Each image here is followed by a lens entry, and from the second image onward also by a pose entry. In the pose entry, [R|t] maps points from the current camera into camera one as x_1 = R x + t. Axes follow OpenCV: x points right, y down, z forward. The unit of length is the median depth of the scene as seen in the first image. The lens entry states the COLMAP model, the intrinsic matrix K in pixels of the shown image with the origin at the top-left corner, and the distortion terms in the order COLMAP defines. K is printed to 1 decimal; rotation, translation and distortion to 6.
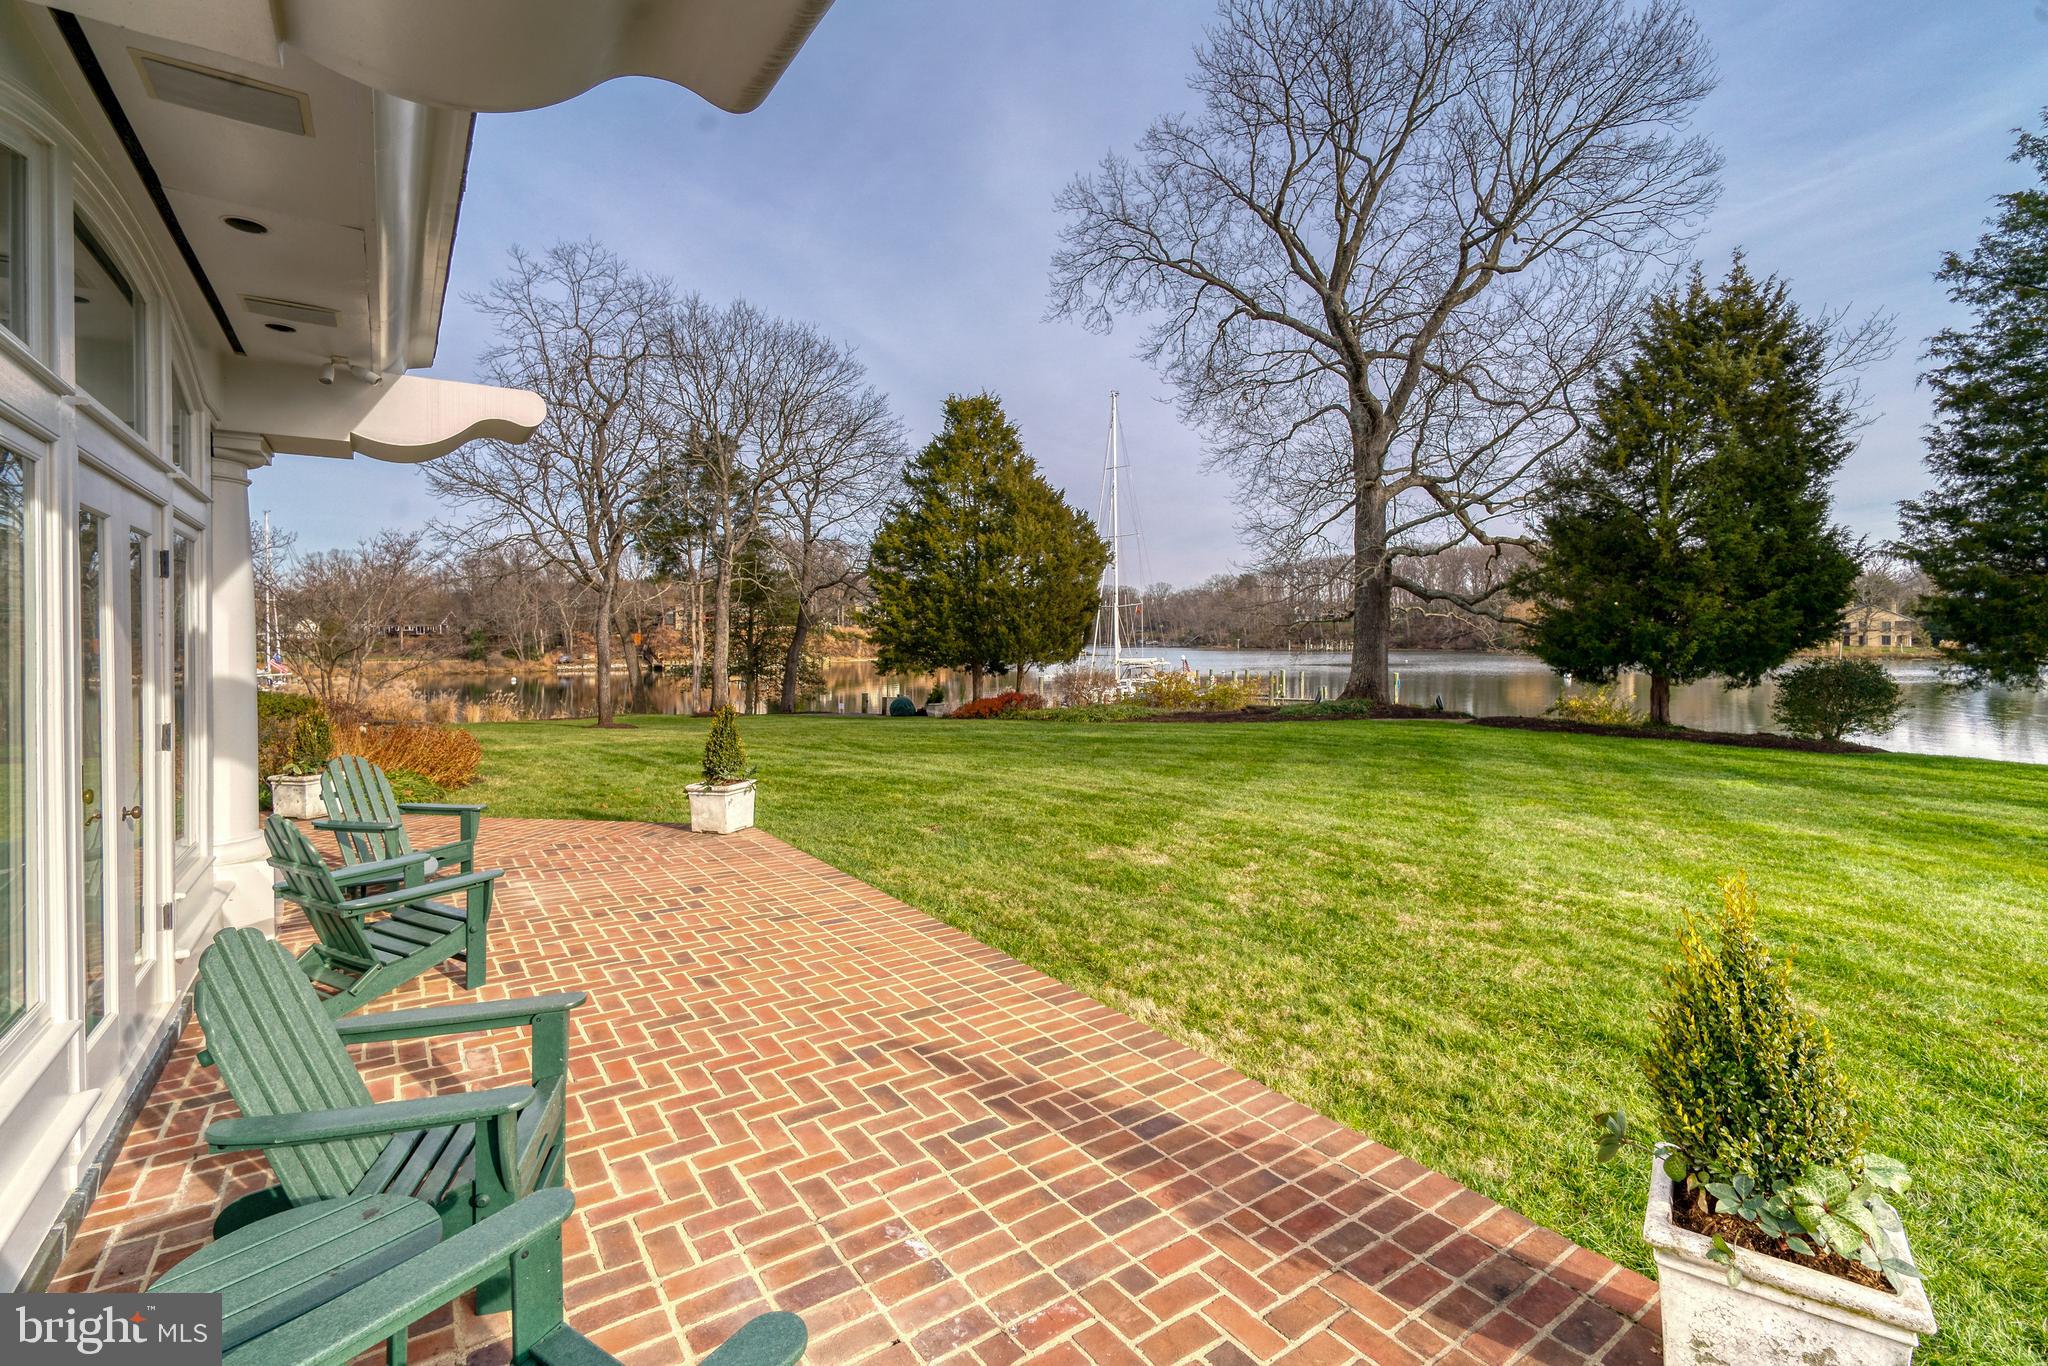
lens RADIAL K [[906.0, 0, 1022.0], [0, 906.0, 662.9], [0, 0, 1]] dist [-0.001662, -0.000253]
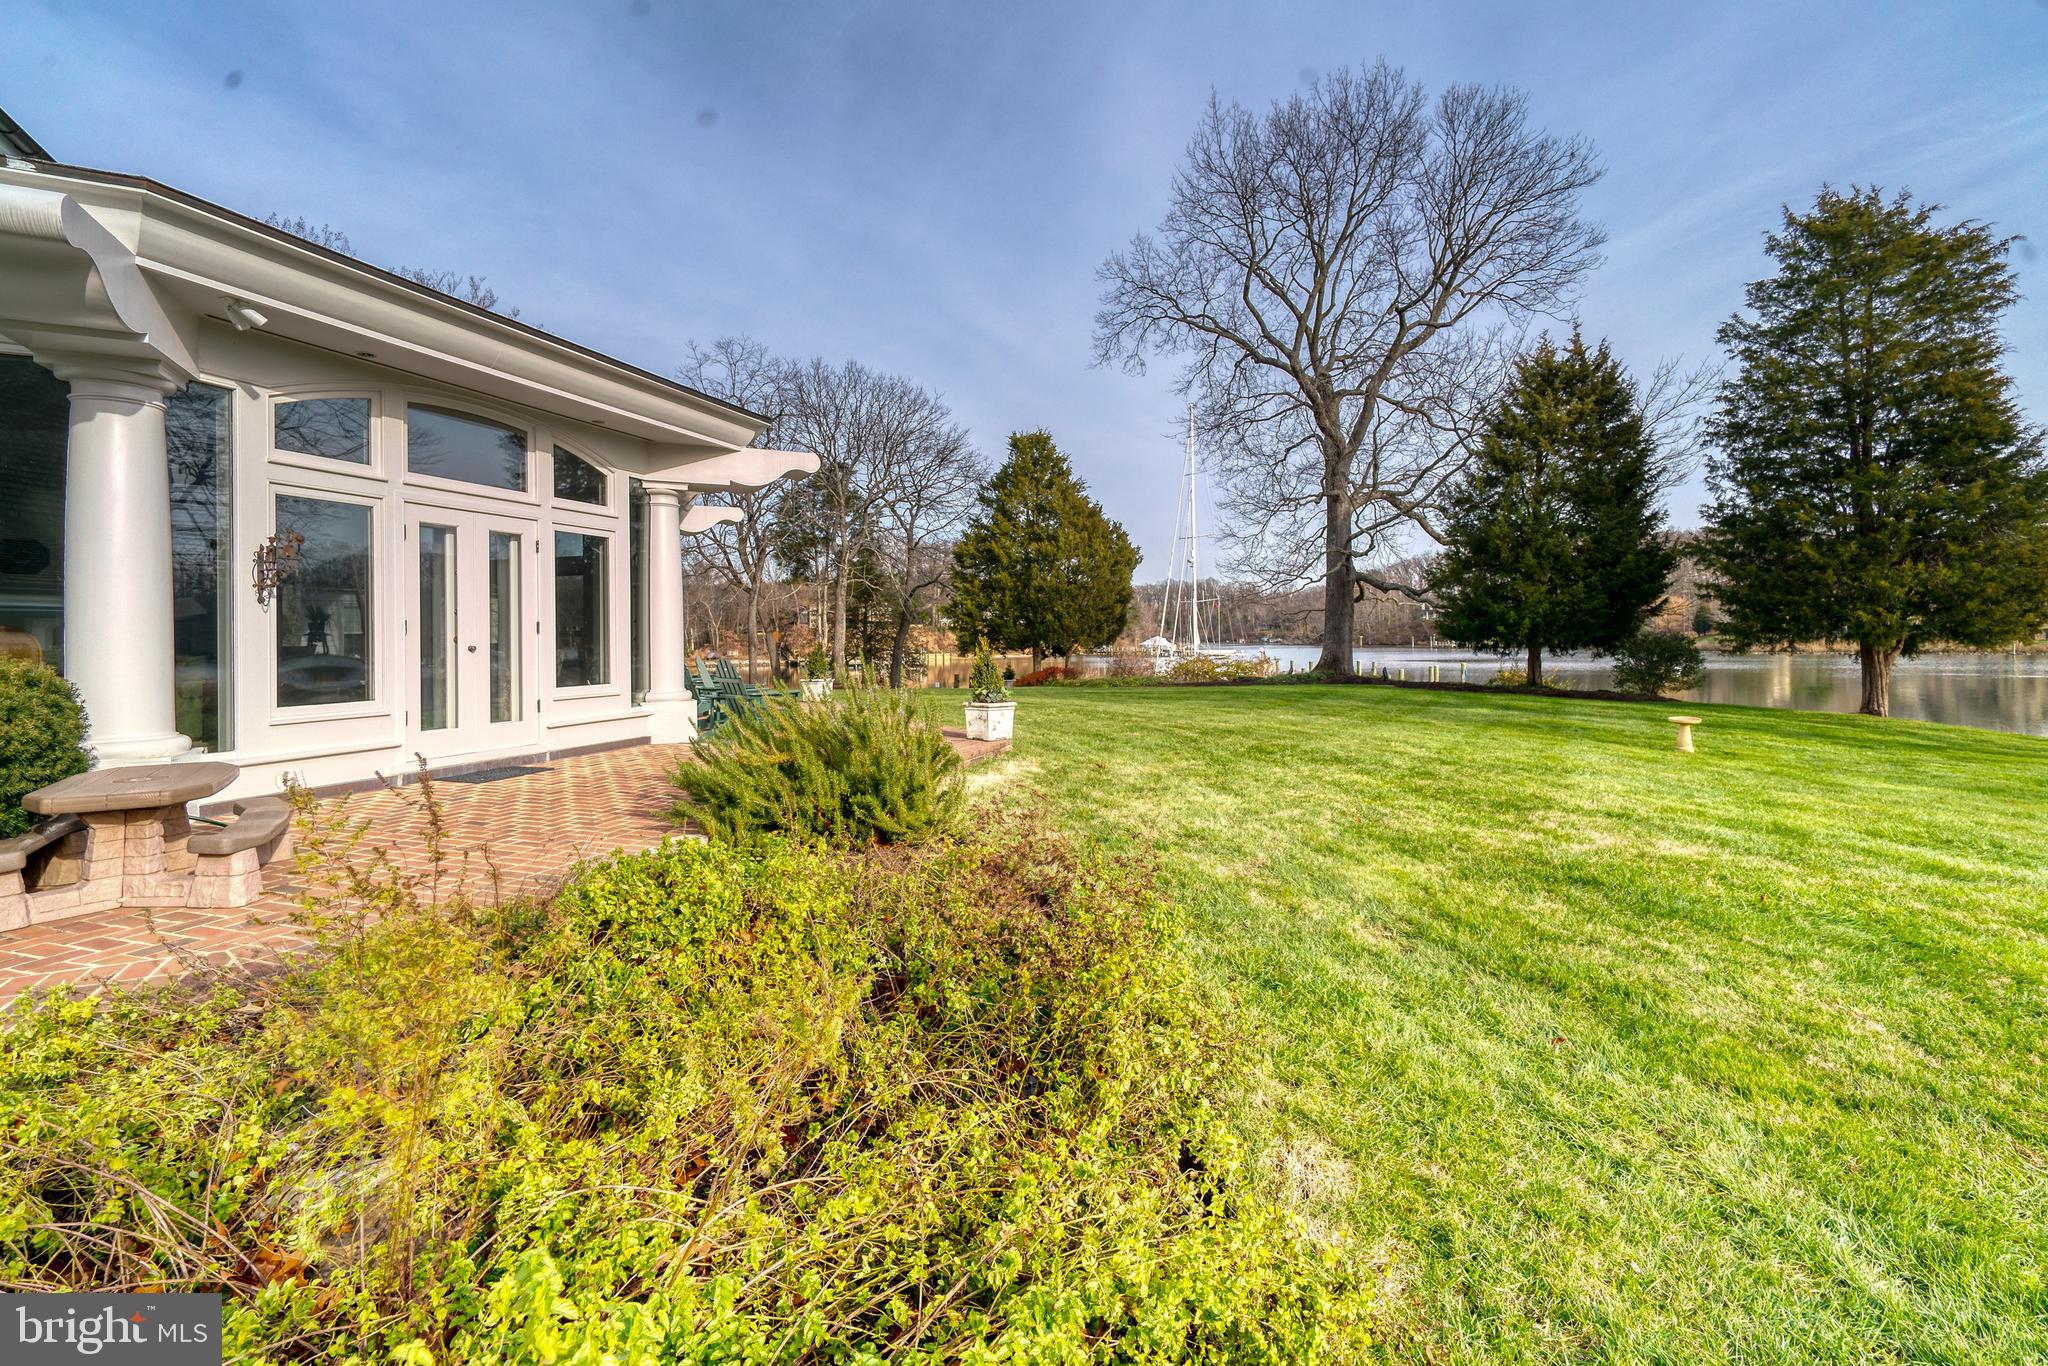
lens RADIAL K [[895.6, 0, 1024.0], [0, 895.6, 683.0], [0, 0, 1]] dist [0.001007, 0.000033]
pose [[0.991414, 0.004188, -0.130694, 0.098453], [-0.001005, 0.999701, 0.024416, 0.022022], [0.130757, -0.024075, 0.991122, -0.235595]]
